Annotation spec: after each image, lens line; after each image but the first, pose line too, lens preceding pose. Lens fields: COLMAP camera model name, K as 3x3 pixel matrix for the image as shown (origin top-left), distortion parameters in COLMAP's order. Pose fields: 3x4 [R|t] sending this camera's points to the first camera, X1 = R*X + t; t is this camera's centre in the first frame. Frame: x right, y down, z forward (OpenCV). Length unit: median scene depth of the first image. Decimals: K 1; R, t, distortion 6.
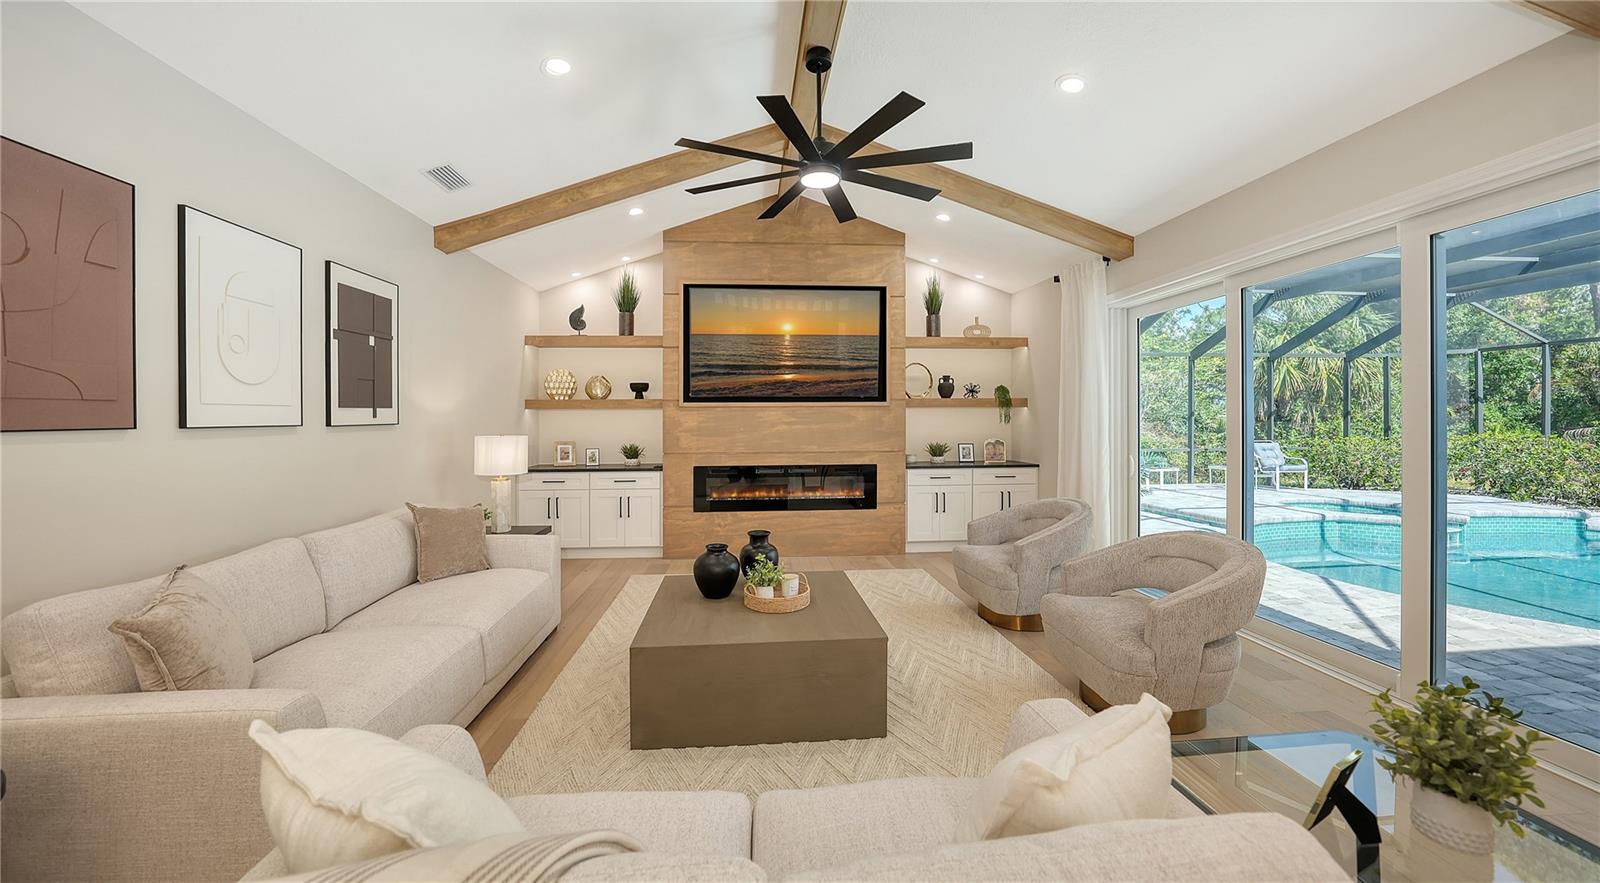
lens RADIAL K [[555.6, 0, 784.9], [0, 555.6, 417.4], [0, 0, 1]] dist [-0.011009, 0.001532]
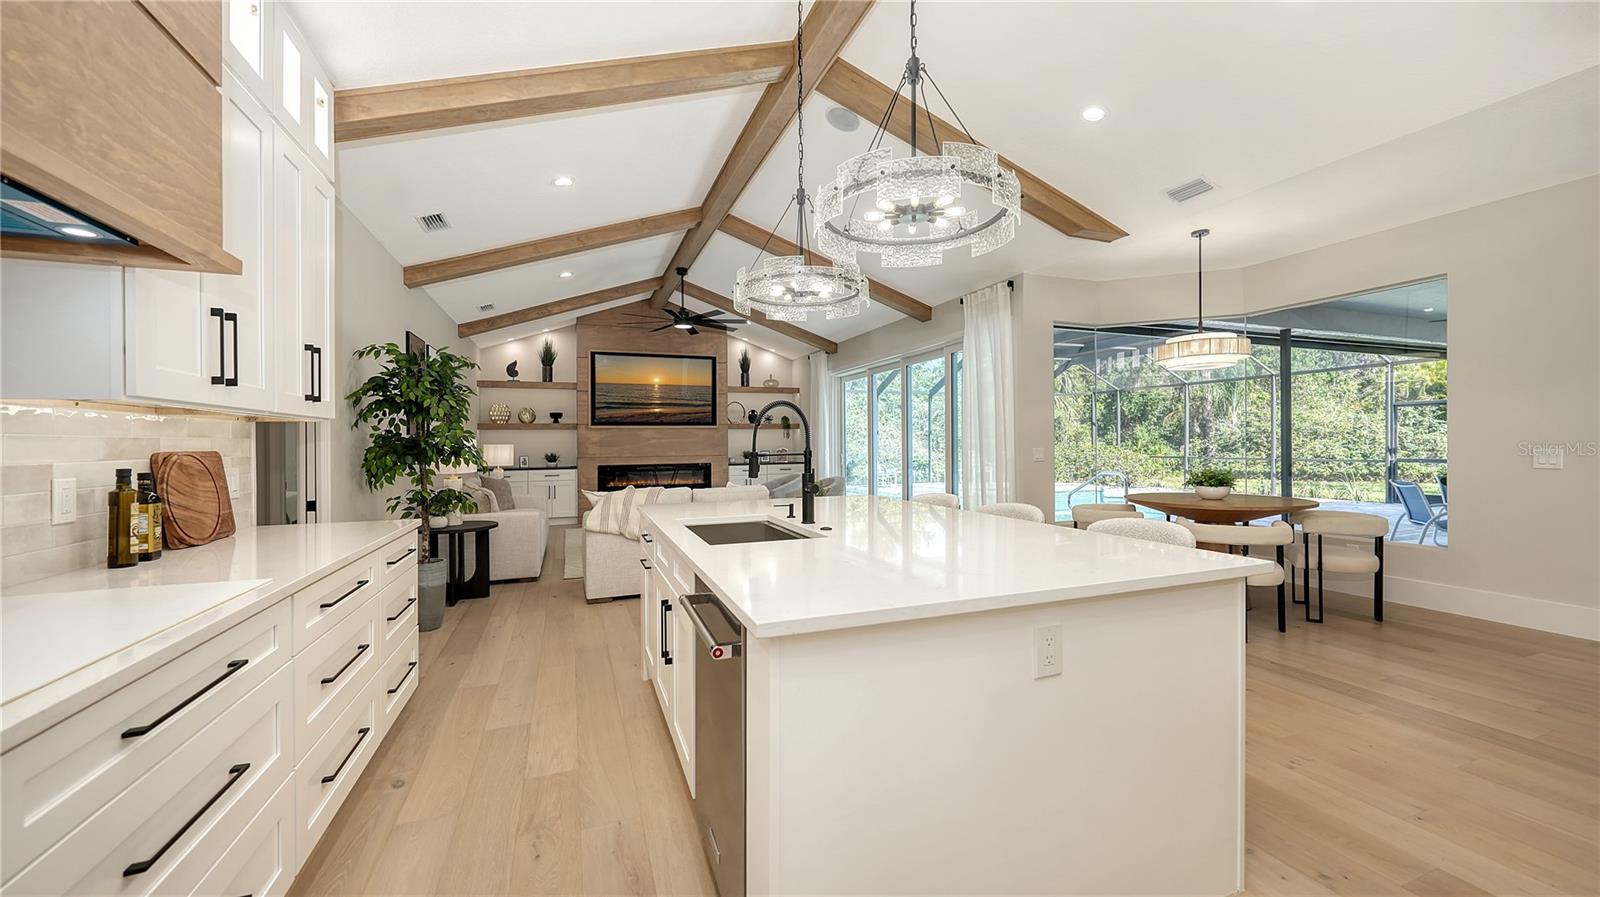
lens RADIAL K [[594.7, 0, 778.4], [0, 594.7, 443.5], [0, 0, 1]] dist [0.000386, -0.000013]
pose [[0.964241, -0.005680, 0.264965, -0.113842], [0.004810, 0.999981, 0.003932, 0.020080], [-0.264982, -0.002516, 0.964250, -0.782597]]
